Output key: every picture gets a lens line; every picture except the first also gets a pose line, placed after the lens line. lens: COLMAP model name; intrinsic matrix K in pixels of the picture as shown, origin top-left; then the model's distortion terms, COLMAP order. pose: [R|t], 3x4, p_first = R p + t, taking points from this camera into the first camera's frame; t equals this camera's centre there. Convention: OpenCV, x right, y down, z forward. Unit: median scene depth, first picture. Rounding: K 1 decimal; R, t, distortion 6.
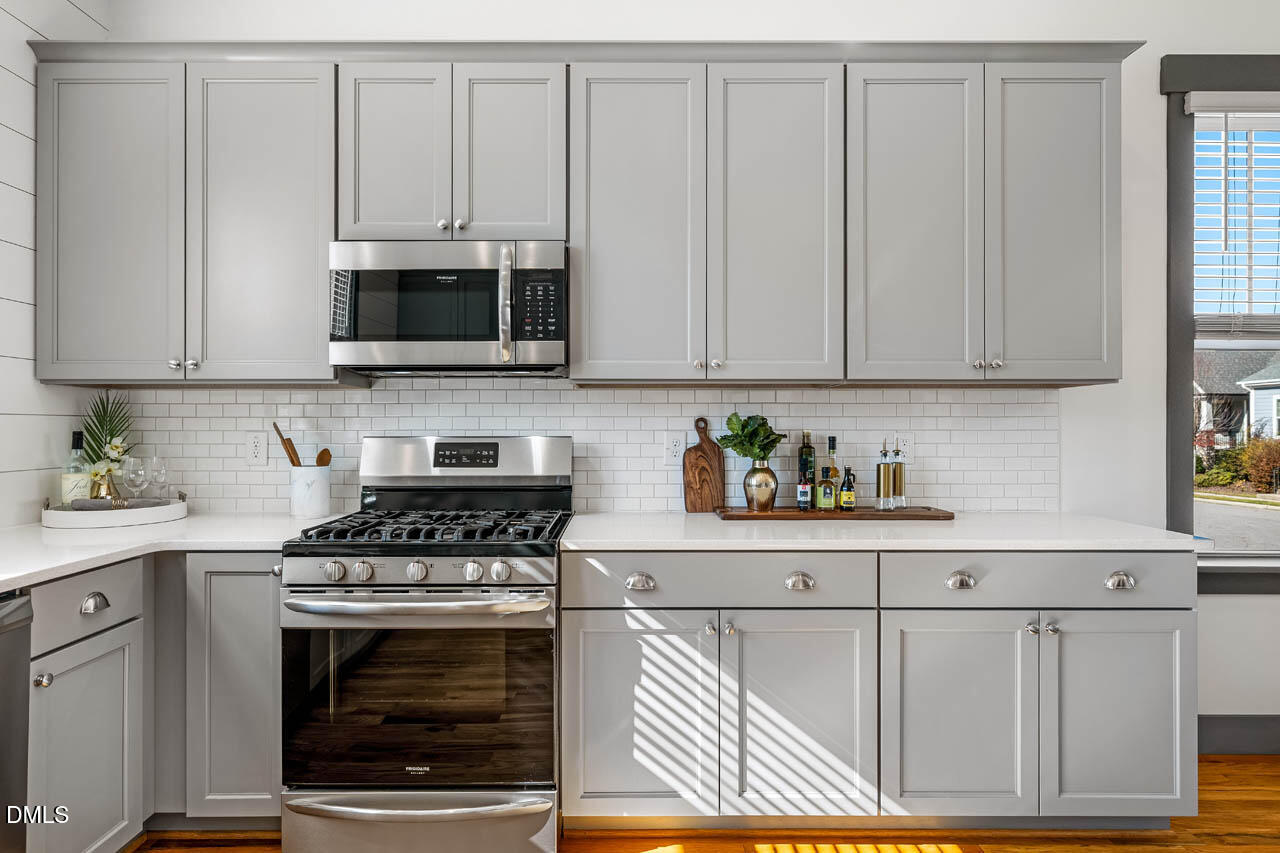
lens RADIAL K [[700.7, 0, 640.0], [0, 700.7, 426.5], [0, 0, 1]] dist [-0.002651, -0.000442]
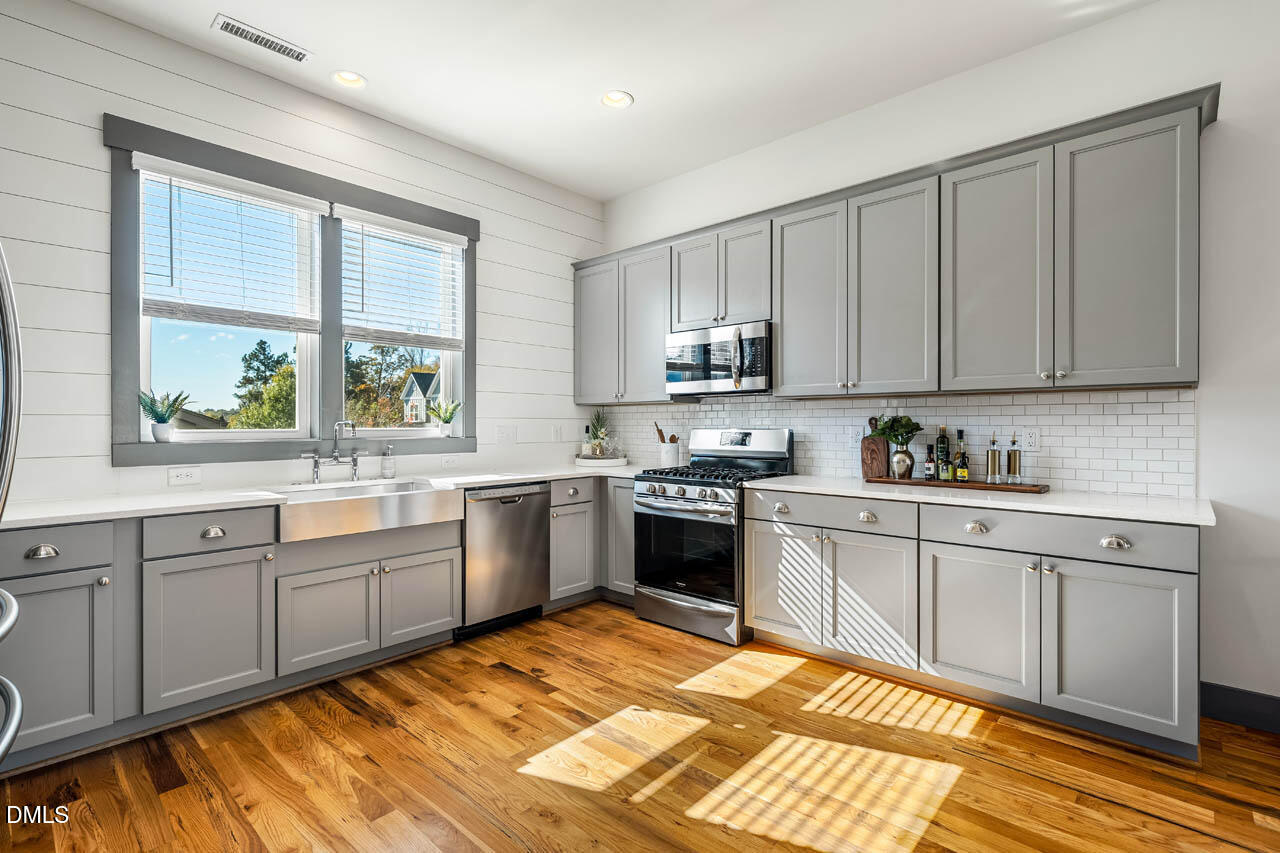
lens RADIAL K [[591.4, 0, 640.0], [0, 591.4, 426.5], [0, 0, 1]] dist [-0.000262, -0.000100]
pose [[0.736437, 0.002235, -0.676503, 0.675729], [0.002749, 0.999976, 0.006295, -0.002061], [0.676501, -0.006495, 0.736413, -0.342880]]
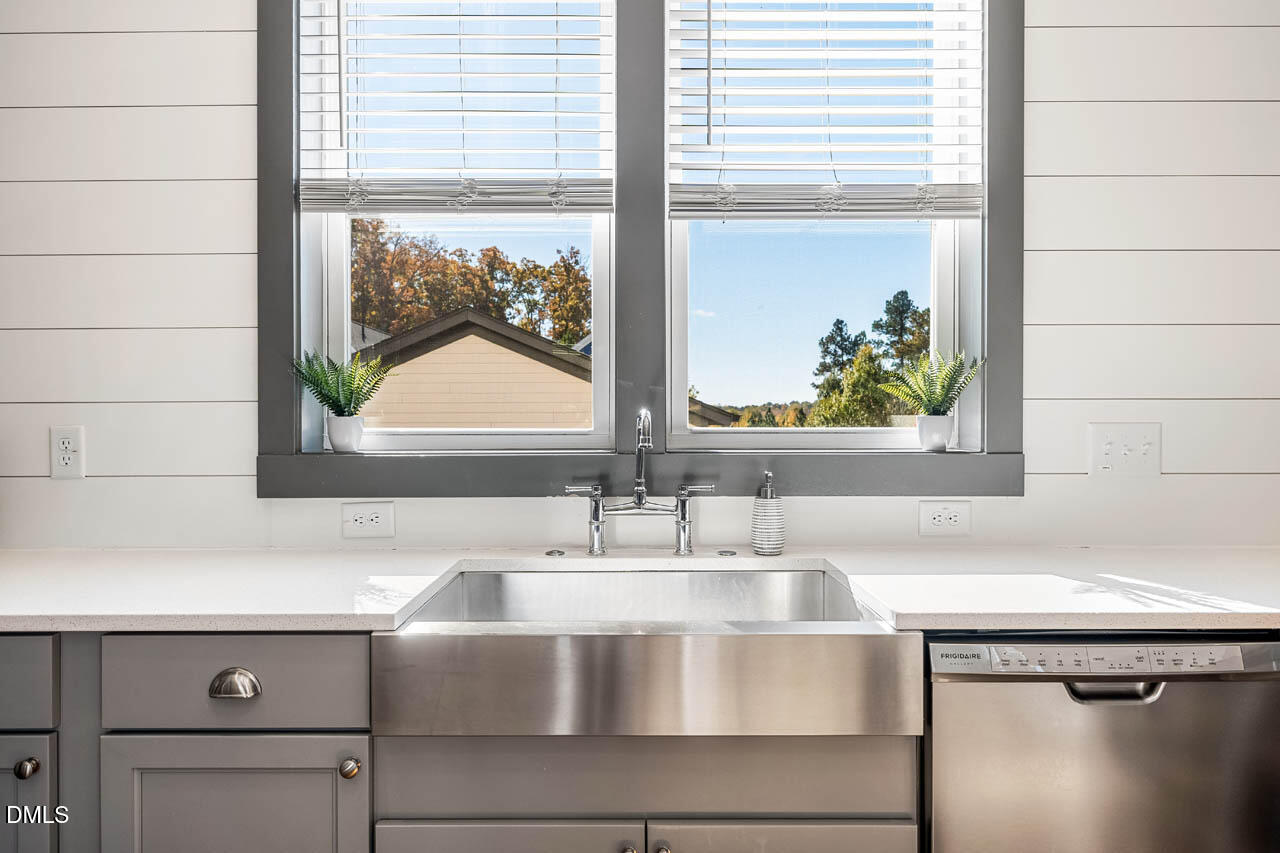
lens RADIAL K [[781.2, 0, 633.9], [0, 781.2, 422.0], [0, 0, 1]] dist [-0.000006, -0.000412]
pose [[-0.004571, 0.005282, -0.999976, -0.020356], [0.003793, 0.999979, 0.005264, -0.000007], [0.999982, -0.003769, -0.004591, 0.197322]]
